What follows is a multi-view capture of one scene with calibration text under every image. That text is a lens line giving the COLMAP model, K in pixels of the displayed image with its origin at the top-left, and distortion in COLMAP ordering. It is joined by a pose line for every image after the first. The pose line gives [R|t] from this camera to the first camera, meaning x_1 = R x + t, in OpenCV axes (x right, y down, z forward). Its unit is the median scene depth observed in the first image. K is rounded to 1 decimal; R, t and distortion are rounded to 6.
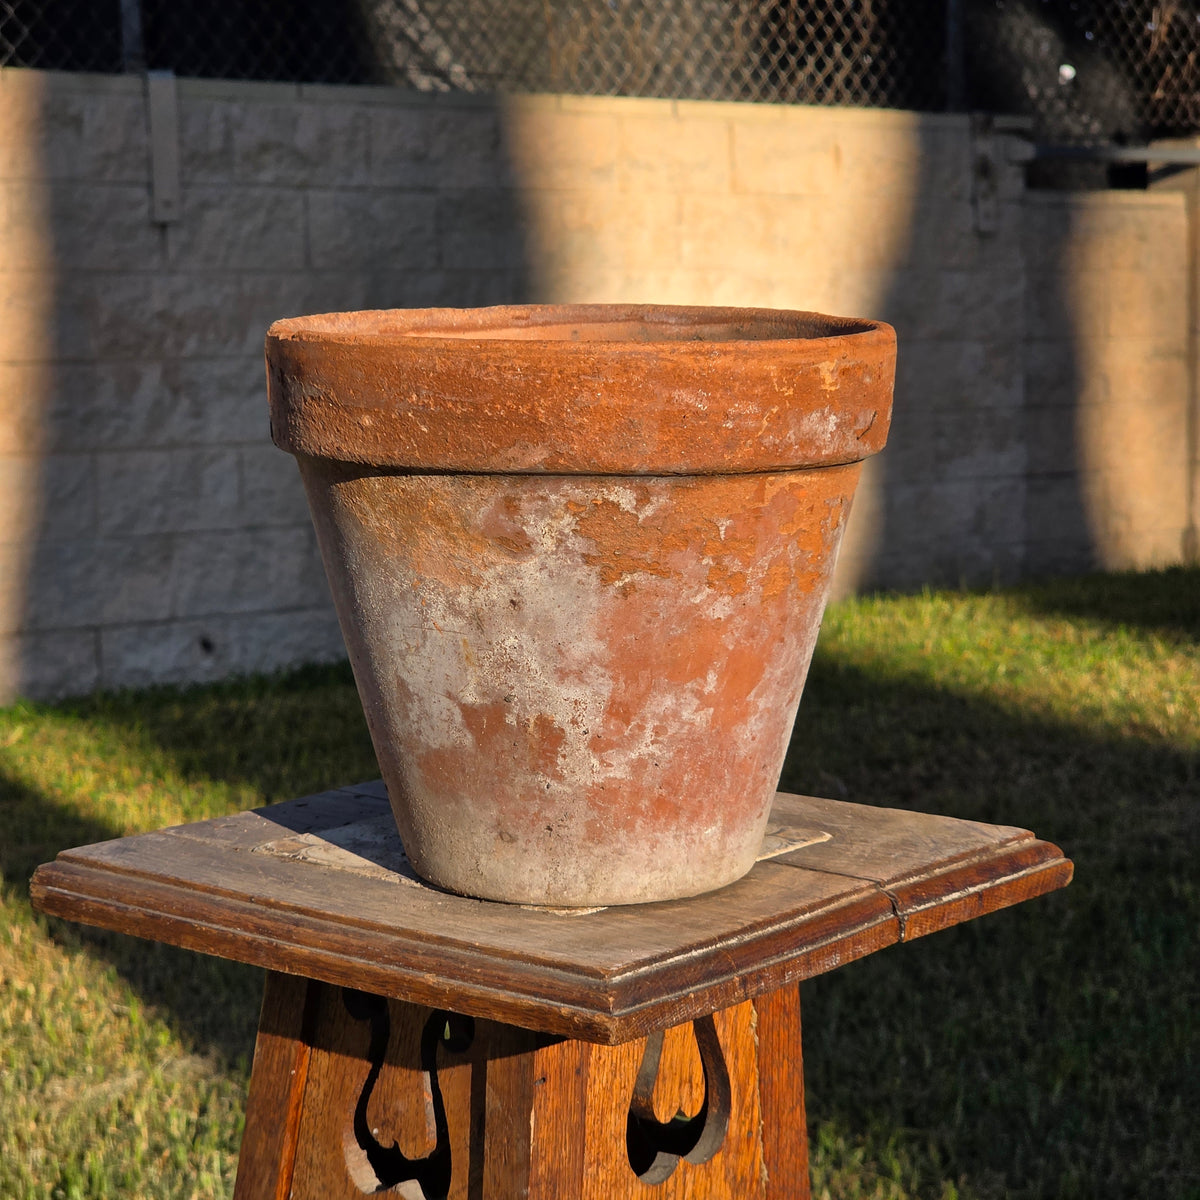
lens RADIAL K [[3142.4, 0, 573.6], [0, 3142.4, 602.2], [0, 0, 1]] dist [0.016388, 0.000000]
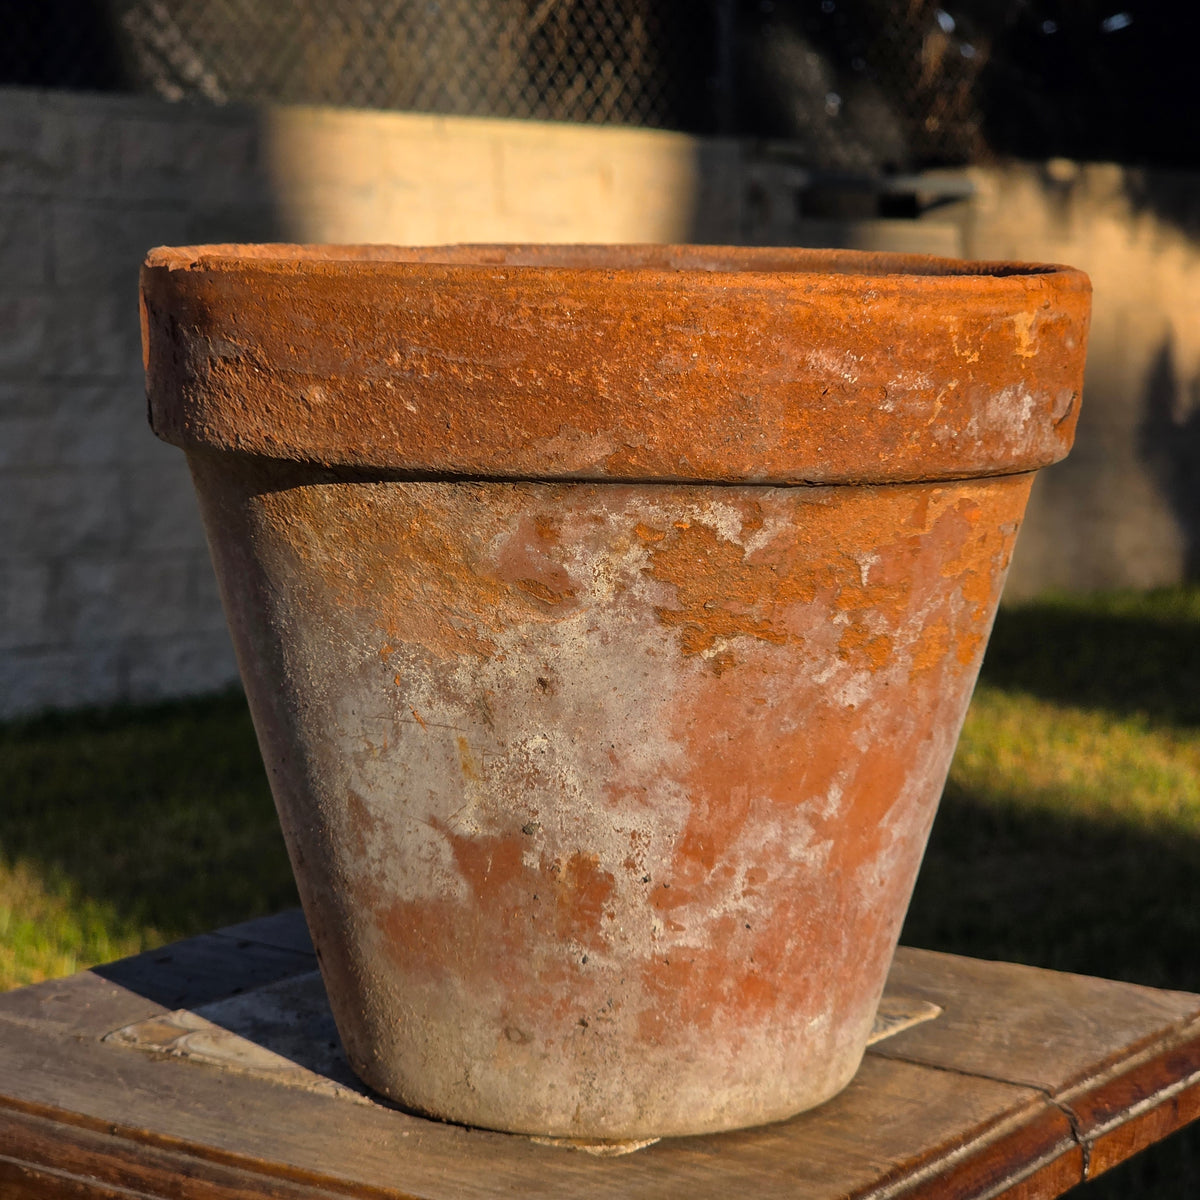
lens RADIAL K [[3142.4, 0, 600.1], [0, 3142.4, 604.6], [0, 0, 1]] dist [0.016388, 0.000000]
pose [[0.995423, 0.004784, 0.095451, -0.065445], [-0.003675, 0.999924, -0.011793, -0.007554], [-0.095501, 0.011388, 0.995364, 0.341234]]
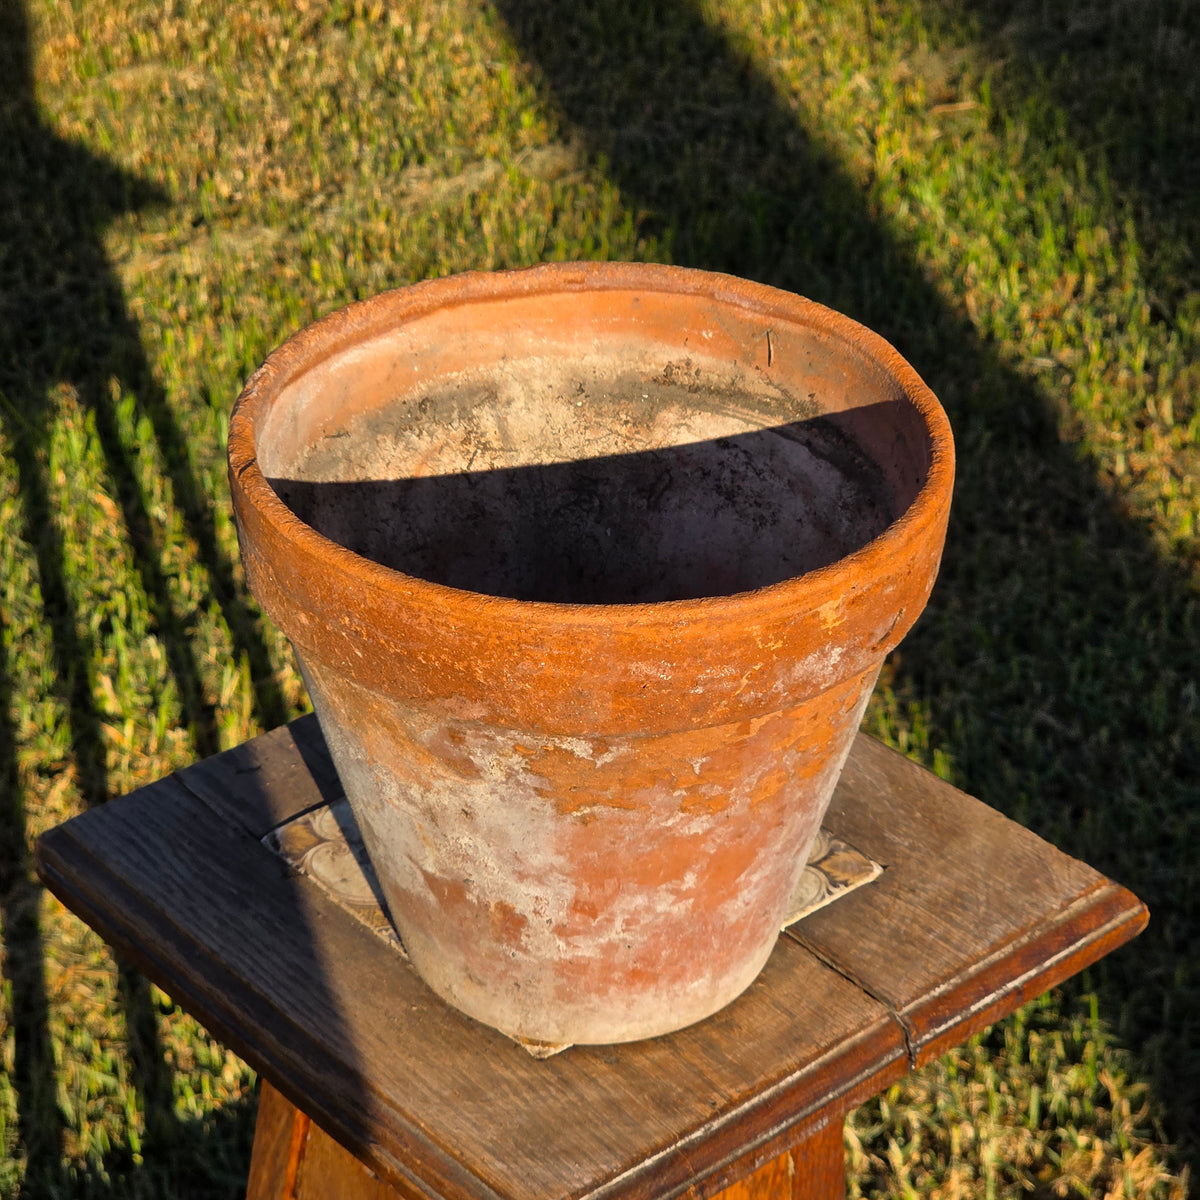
lens RADIAL K [[3147.1, 0, 605.3], [0, 3147.1, 603.4], [0, 0, 1]] dist [-0.042679, 0.000000]
pose [[0.985863, 0.097140, -0.136523, 0.130930], [-0.032573, 0.910360, 0.412533, -0.405927], [0.164358, -0.402254, 0.900654, 0.207070]]
